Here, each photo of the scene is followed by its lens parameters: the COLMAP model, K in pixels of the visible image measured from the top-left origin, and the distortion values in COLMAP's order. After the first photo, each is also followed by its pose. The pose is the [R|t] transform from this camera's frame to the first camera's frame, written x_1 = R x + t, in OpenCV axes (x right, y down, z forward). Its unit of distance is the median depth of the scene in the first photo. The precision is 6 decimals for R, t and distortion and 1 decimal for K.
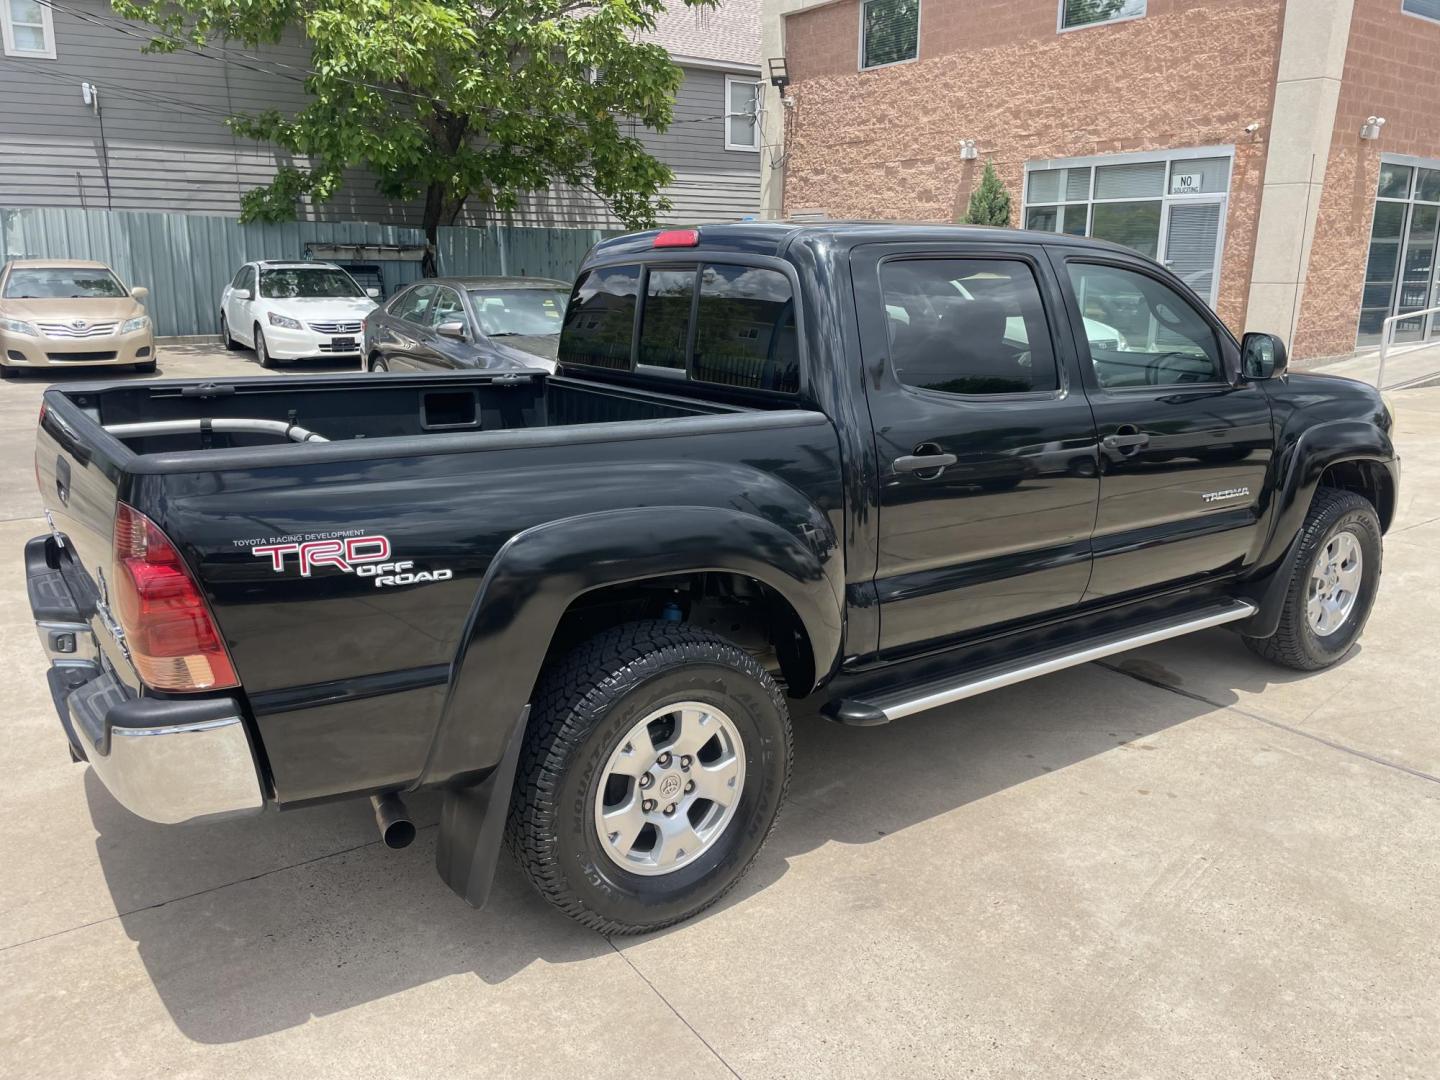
lens RADIAL K [[1112.7, 0, 723.1], [0, 1112.7, 530.2], [0, 0, 1]] dist [0.089935, -0.131067]
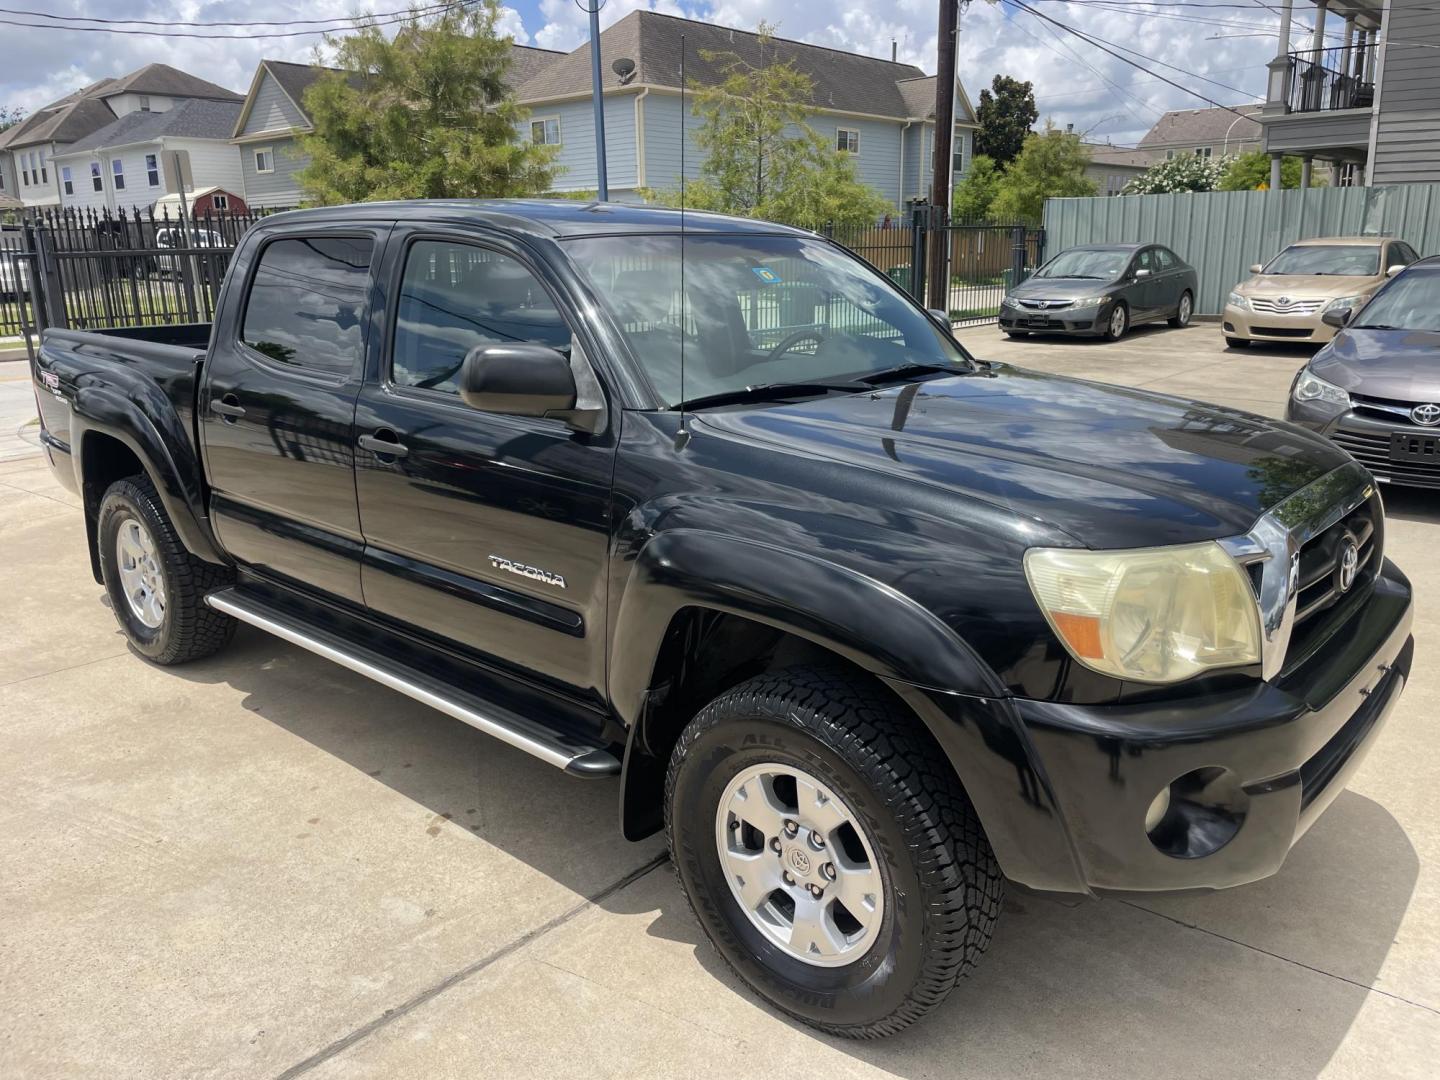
lens RADIAL K [[1112.7, 0, 723.1], [0, 1112.7, 530.2], [0, 0, 1]] dist [0.089935, -0.131067]
pose [[0.208901, 0.232770, -0.949831, 1.138921], [-0.214903, 0.958445, 0.187616, -0.213944], [0.954032, 0.164928, 0.250243, 0.952233]]
